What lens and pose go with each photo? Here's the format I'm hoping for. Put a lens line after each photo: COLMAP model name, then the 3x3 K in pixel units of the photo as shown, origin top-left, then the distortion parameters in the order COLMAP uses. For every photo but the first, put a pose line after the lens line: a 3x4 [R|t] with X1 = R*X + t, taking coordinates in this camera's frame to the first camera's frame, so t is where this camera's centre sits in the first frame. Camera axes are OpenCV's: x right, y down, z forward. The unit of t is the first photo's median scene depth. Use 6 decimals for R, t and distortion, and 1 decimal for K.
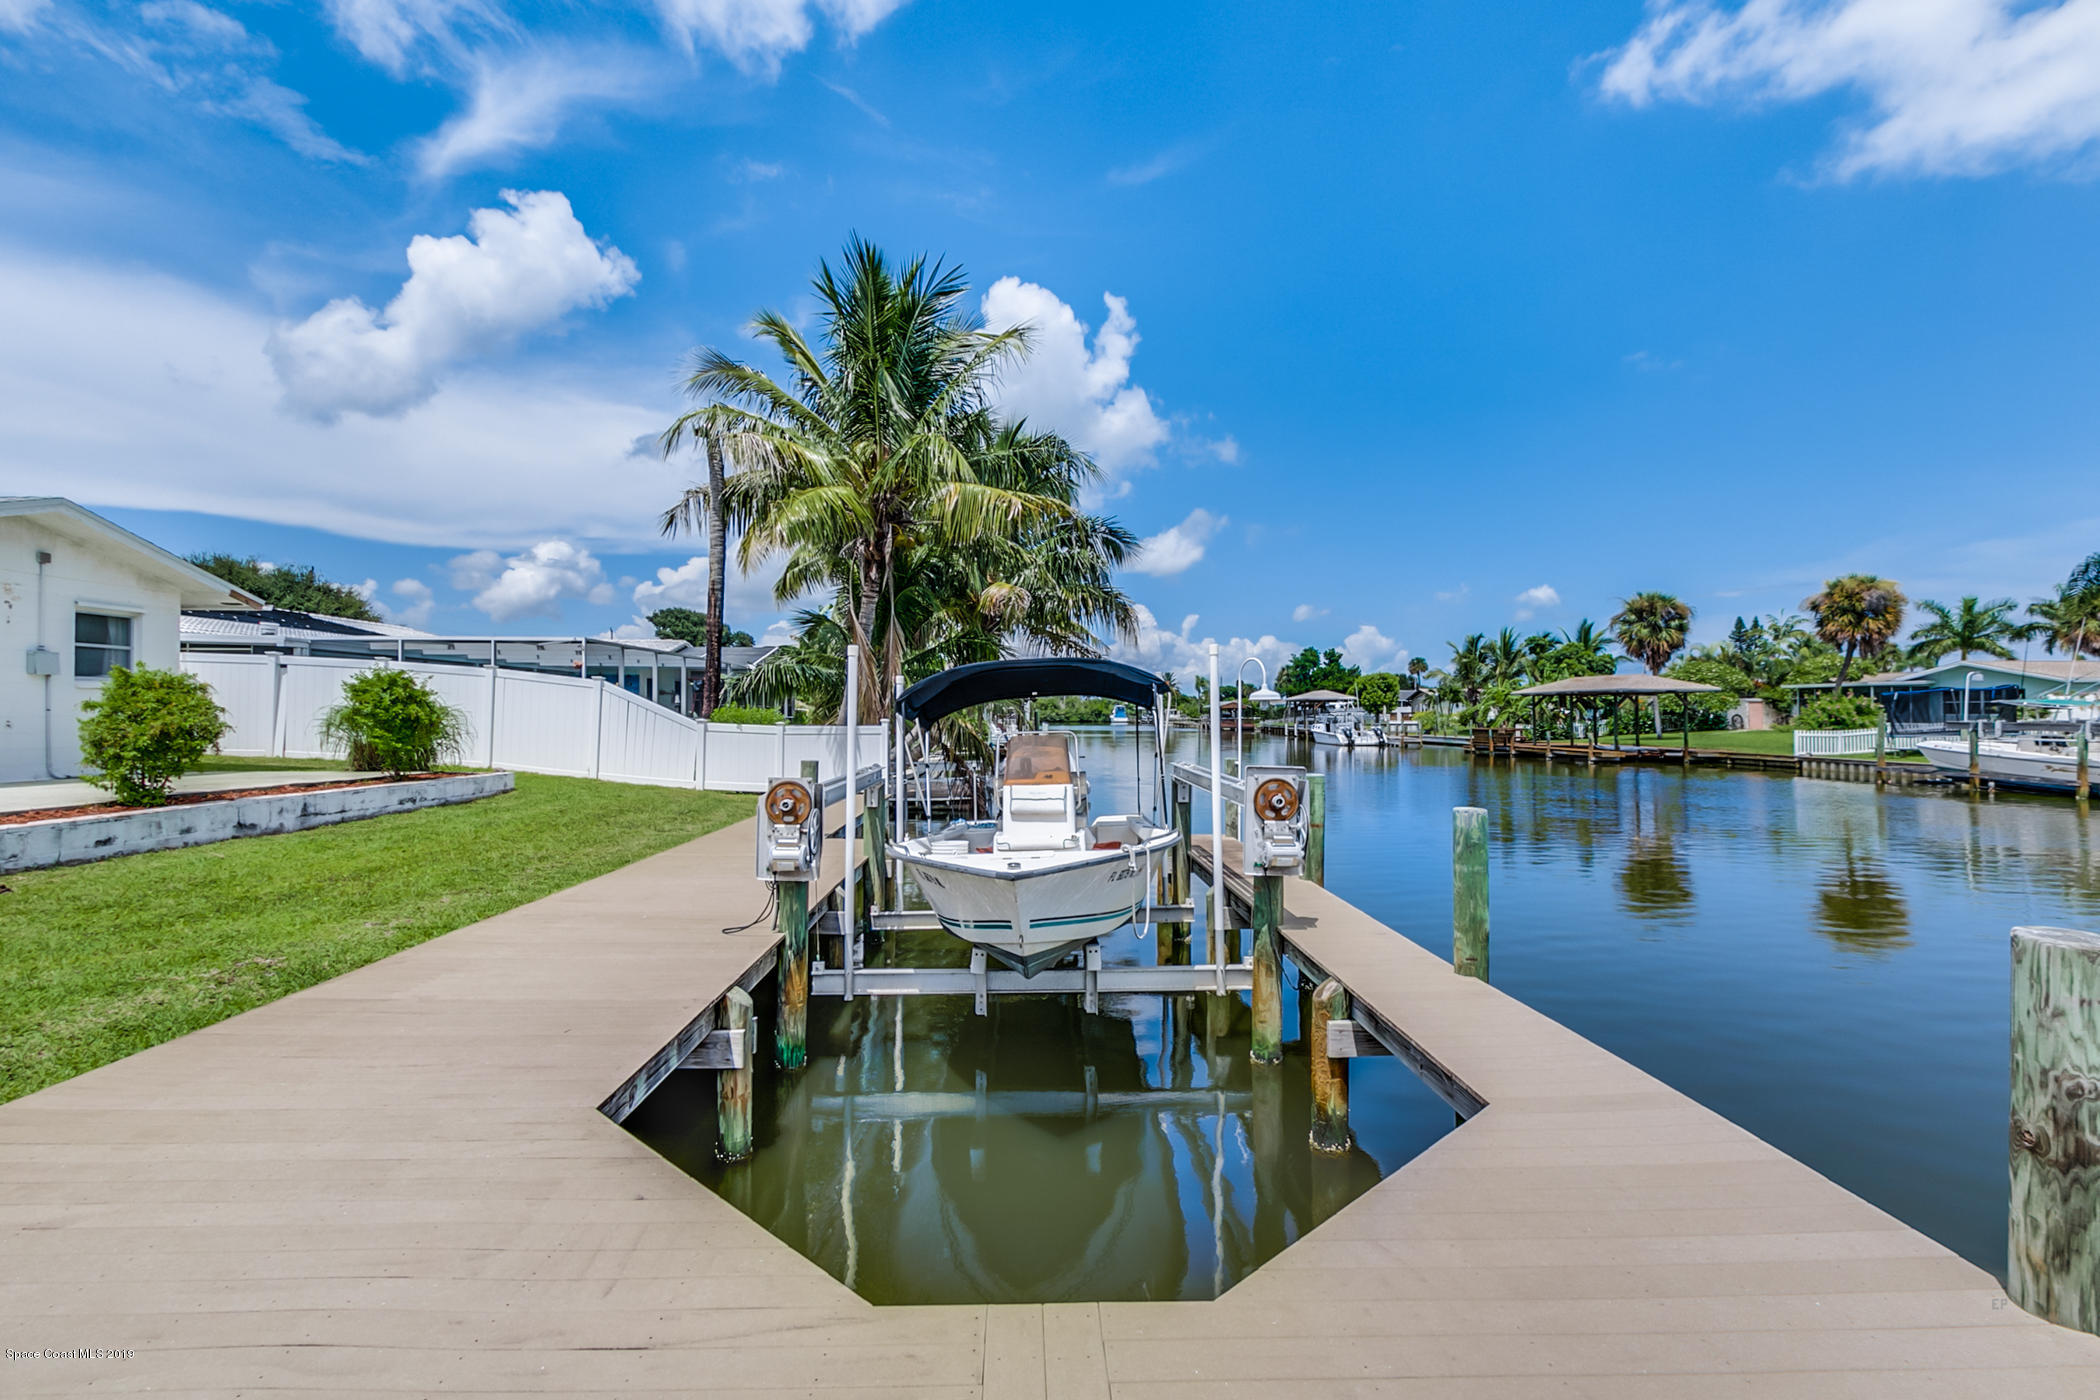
lens RADIAL K [[976.4, 0, 1030.1], [0, 976.4, 695.2], [0, 0, 1]] dist [0.001719, 0.000185]
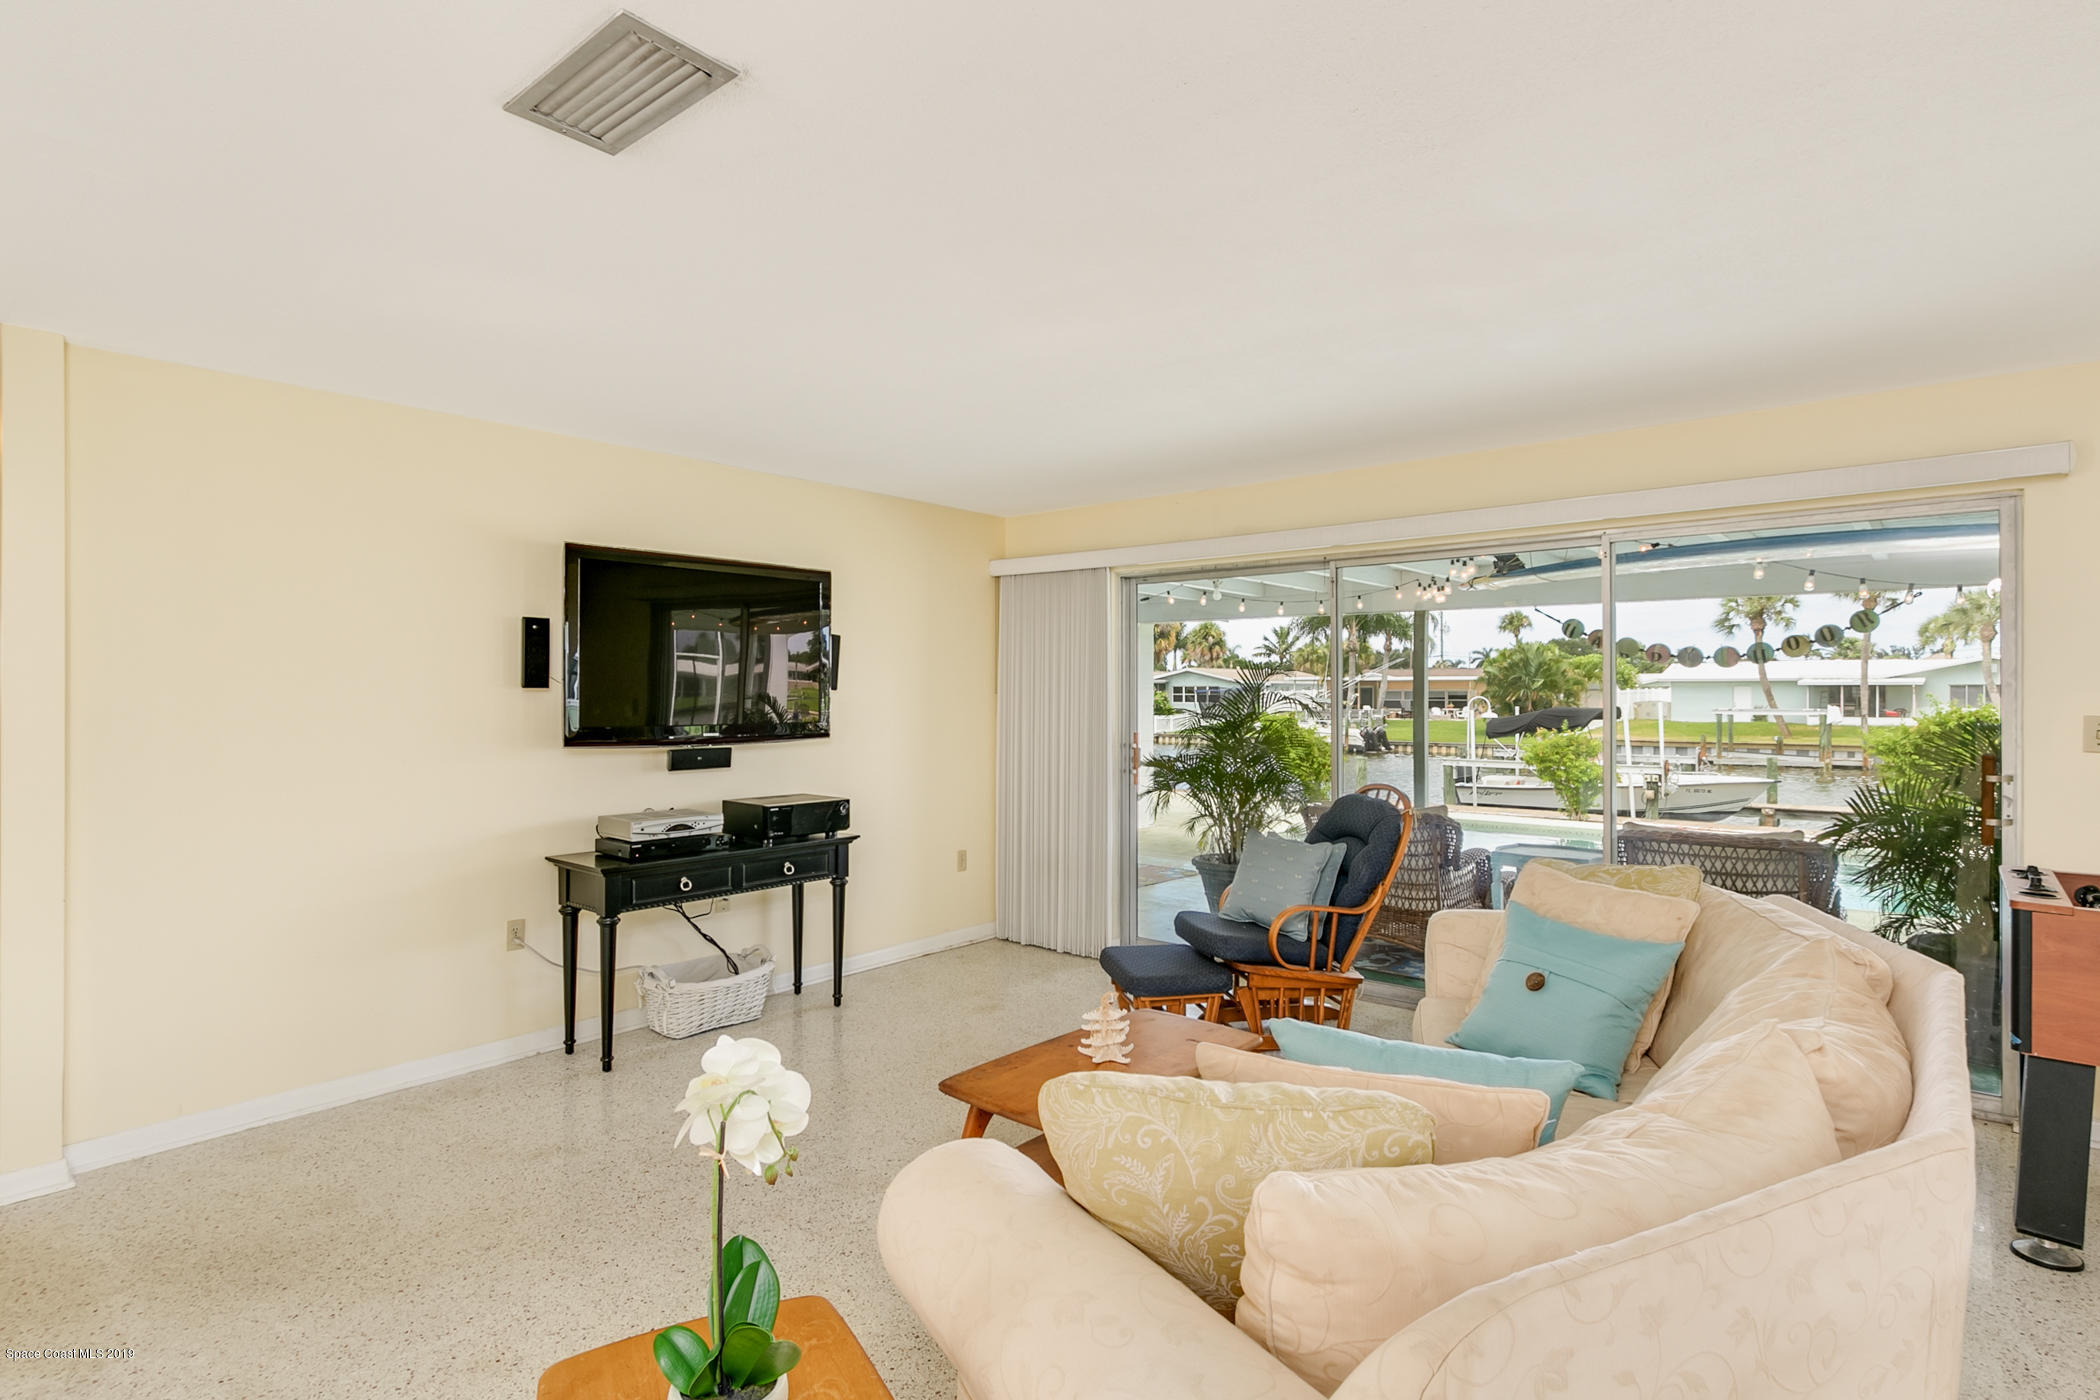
lens RADIAL K [[1074.9, 0, 1043.0], [0, 1074.9, 694.7], [0, 0, 1]] dist [0.001497, -0.000127]
pose [[0.653932, -0.002108, 0.756551, -0.422652], [-0.014239, 0.999785, 0.015093, -0.013363], [-0.756420, -0.020642, 0.653761, 0.057040]]
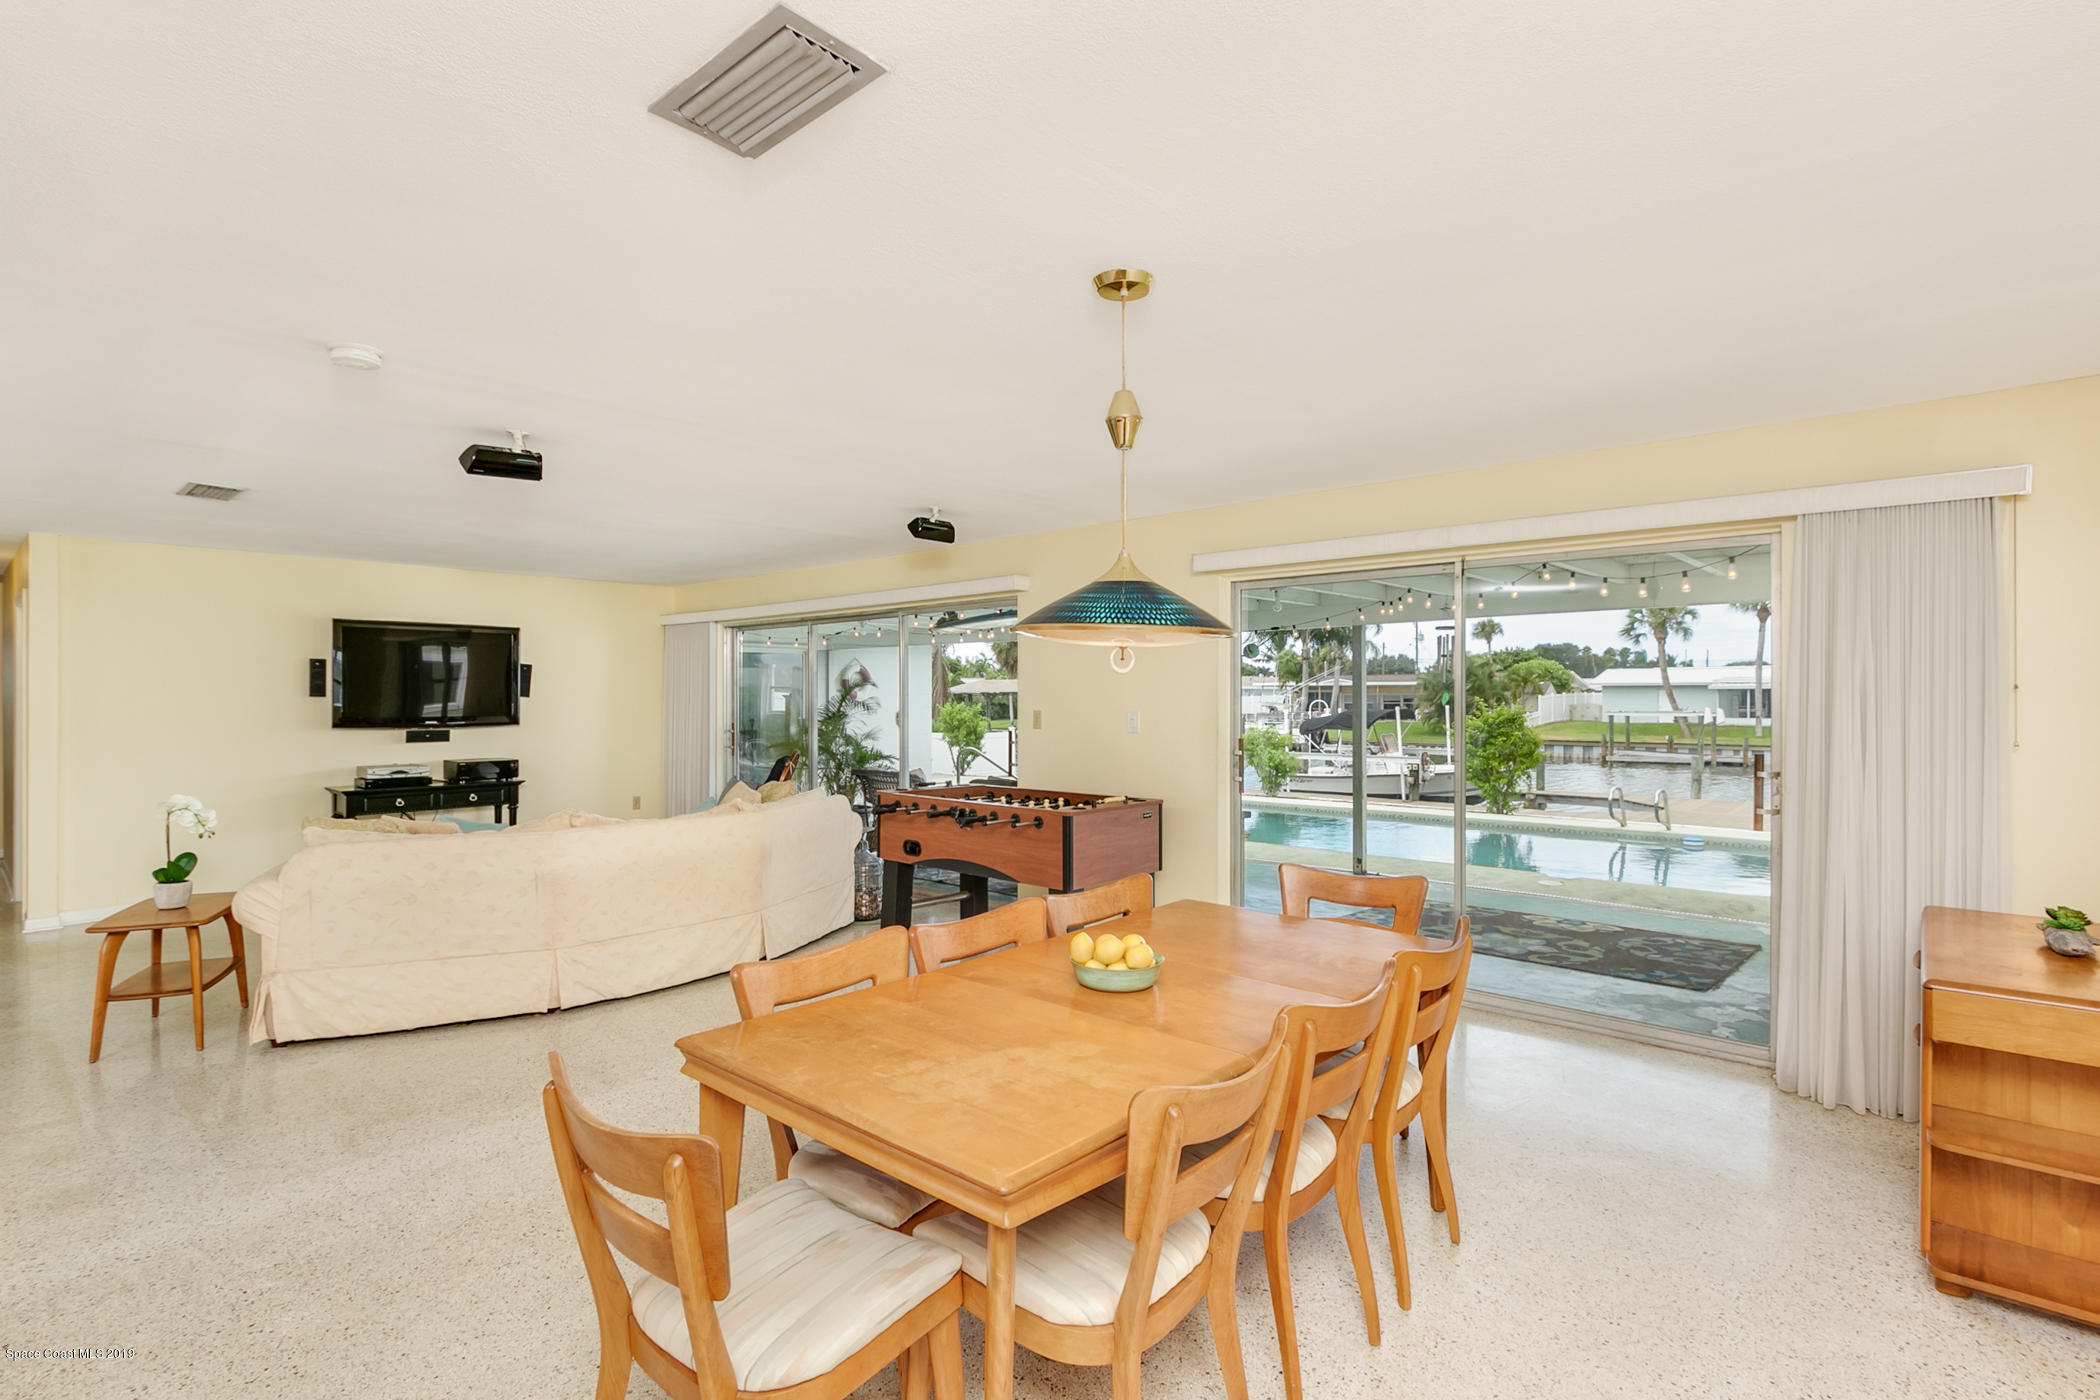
lens RADIAL K [[1022.2, 0, 1041.7], [0, 1022.2, 702.6], [0, 0, 1]] dist [0.000981, 0.000335]
pose [[0.679654, -0.005966, 0.733509, -0.422615], [-0.011986, 0.999743, 0.019238, -0.015155], [-0.733435, -0.021867, 0.679408, -0.028212]]
